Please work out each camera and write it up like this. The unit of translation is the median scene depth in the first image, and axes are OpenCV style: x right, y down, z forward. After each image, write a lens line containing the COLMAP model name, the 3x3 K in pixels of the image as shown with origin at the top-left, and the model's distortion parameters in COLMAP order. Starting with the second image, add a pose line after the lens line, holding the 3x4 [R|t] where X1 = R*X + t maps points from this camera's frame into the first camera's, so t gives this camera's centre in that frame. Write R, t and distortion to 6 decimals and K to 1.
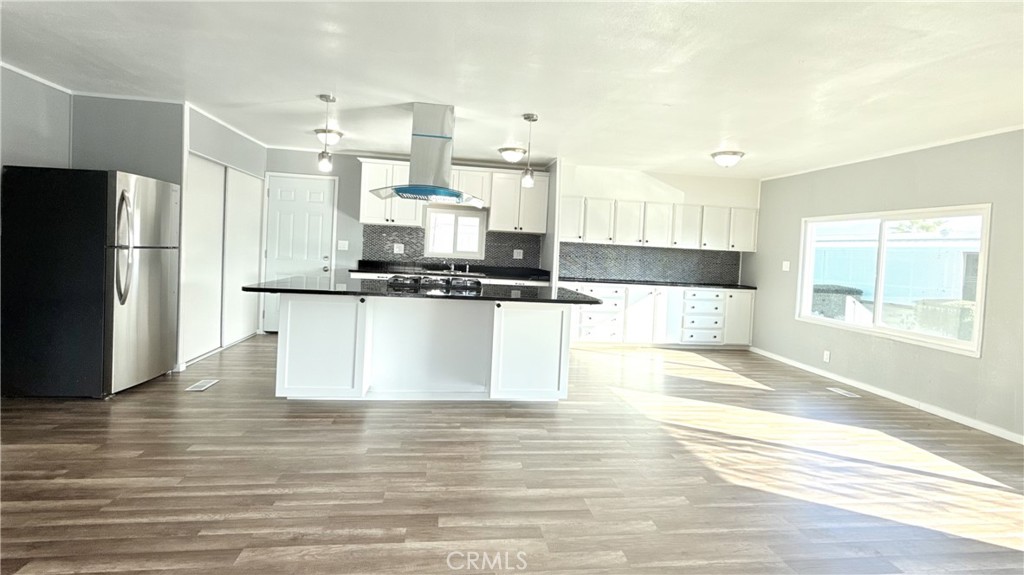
lens RADIAL K [[468.0, 0, 511.2], [0, 468.0, 262.0], [0, 0, 1]] dist [-0.002938, 0.003228]
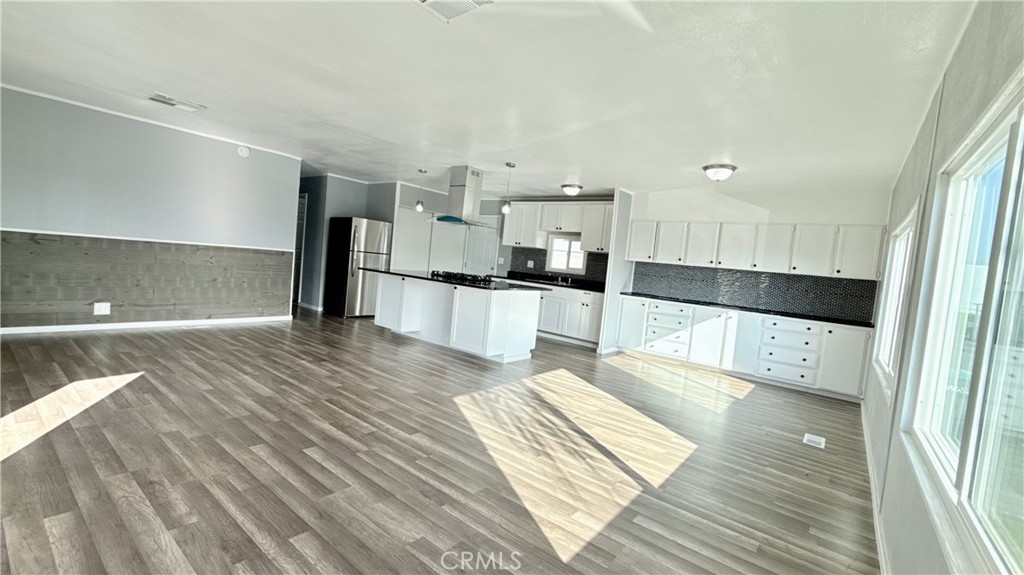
lens RADIAL K [[431.5, 0, 509.4], [0, 431.5, 290.0], [0, 0, 1]] dist [0.003460, -0.000286]
pose [[0.692776, 0.065559, -0.718166, 0.676611], [-0.080616, 0.996658, 0.013216, 0.038523], [0.716632, 0.048740, 0.695746, 0.061670]]
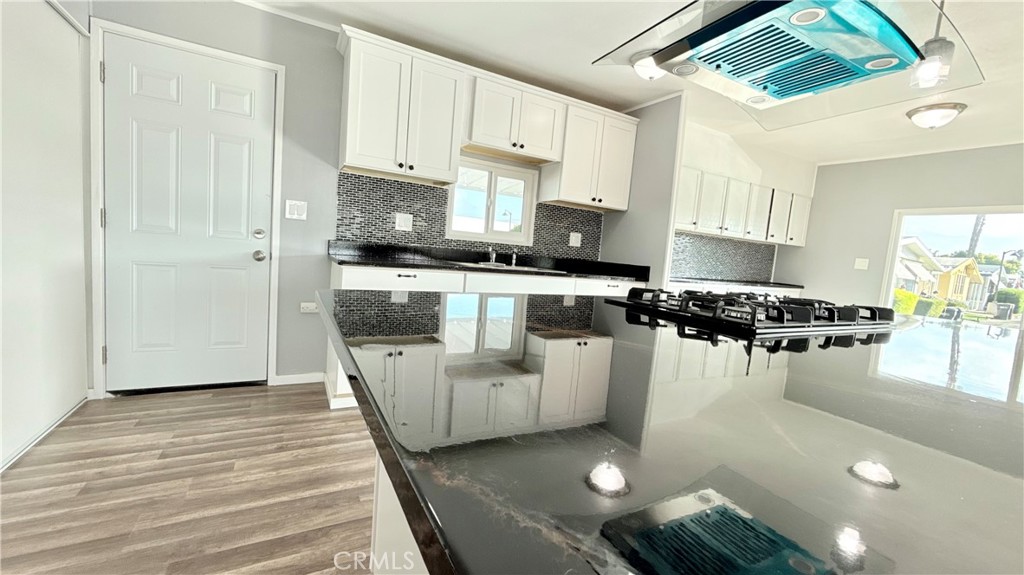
lens RADIAL K [[407.3, 0, 509.6], [0, 407.3, 284.7], [0, 0, 1]] dist [0.000143, 0.000146]
pose [[0.936830, -0.003161, 0.349771, -0.304526], [-0.027534, 0.996190, 0.082750, 0.002597], [-0.348700, -0.087153, 0.933173, 0.511551]]
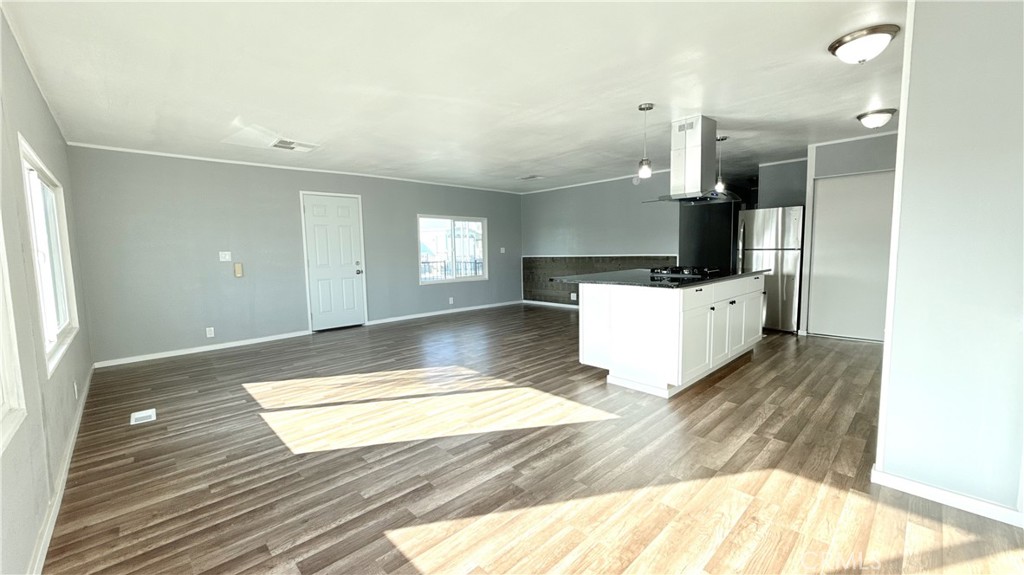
lens RADIAL K [[407.3, 0, 509.2], [0, 407.3, 286.4], [0, 0, 1]] dist [0.000143, 0.000146]
pose [[-0.814978, 0.019059, -0.579179, 0.529007], [-0.034367, 0.996110, 0.081138, 0.009663], [0.578472, 0.086030, -0.811153, 1.045195]]
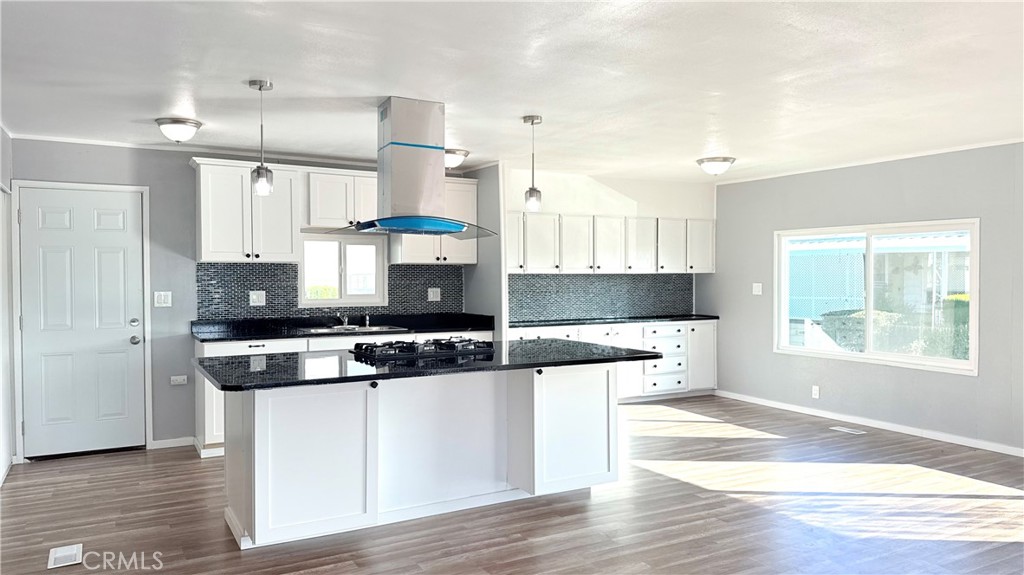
lens RADIAL K [[720.6, 0, 512.2], [0, 720.6, 287.9], [0, 0, 1]] dist [0.060139, -0.070857]
pose [[0.931872, -0.060076, 0.357779, -0.280867], [0.059246, 0.998155, 0.013293, -0.036454], [-0.357918, 0.008810, 0.933712, -0.049426]]
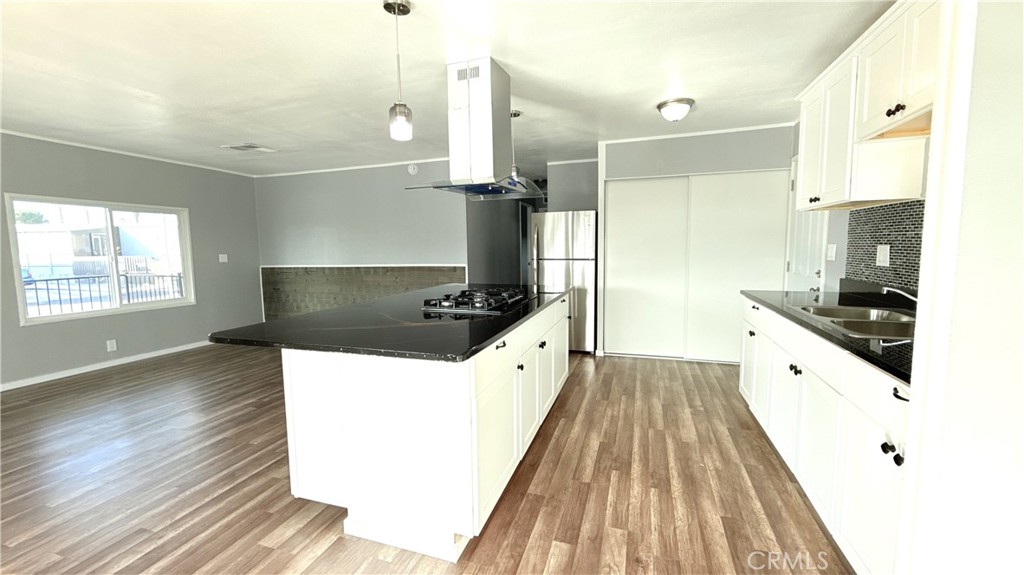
lens RADIAL K [[407.3, 0, 509.3], [0, 407.3, 285.6], [0, 0, 1]] dist [0.000143, 0.000146]
pose [[-0.444716, 0.042250, -0.894675, 0.276705], [-0.029189, 0.997673, 0.061623, -0.013944], [0.895196, 0.053520, -0.442448, 0.889769]]
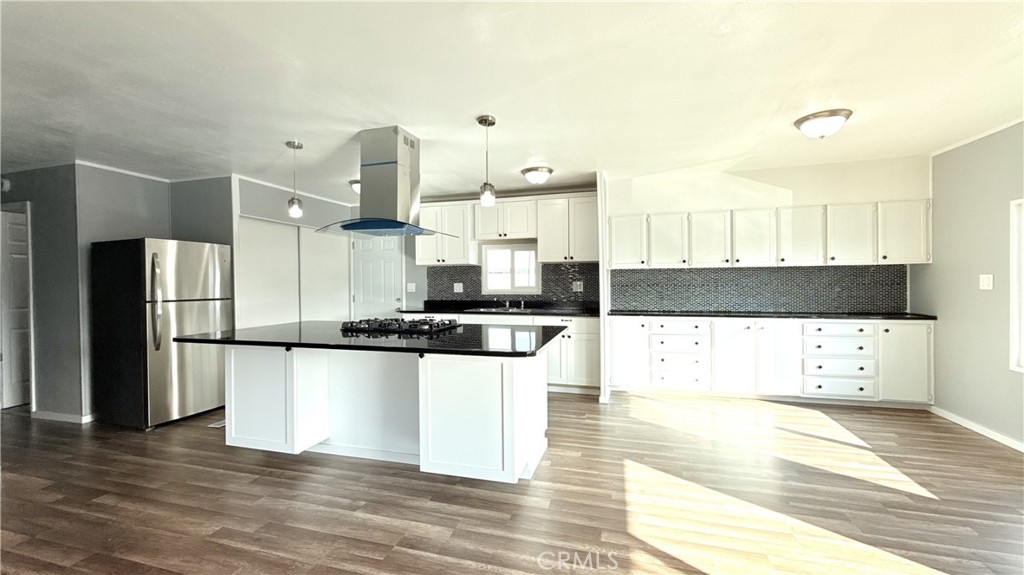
lens RADIAL K [[407.3, 0, 509.2], [0, 407.3, 287.1], [0, 0, 1]] dist [0.000143, 0.000146]
pose [[0.910027, -0.054931, -0.410894, 0.234282], [0.046427, 0.998451, -0.030655, 0.002651], [0.411941, 0.008820, 0.911168, 0.247684]]
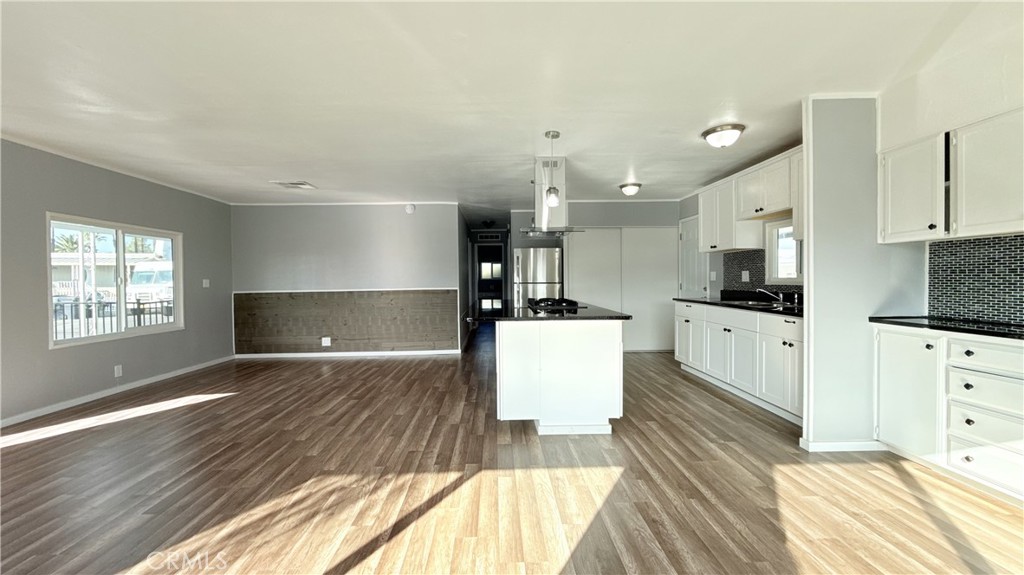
lens RADIAL K [[407.3, 0, 509.1], [0, 407.3, 284.5], [0, 0, 1]] dist [0.000143, 0.000146]
pose [[-0.107770, -0.036023, -0.993523, 0.589012], [-0.018934, 0.999236, -0.034176, 0.022681], [0.993996, 0.015128, -0.108370, 0.668816]]
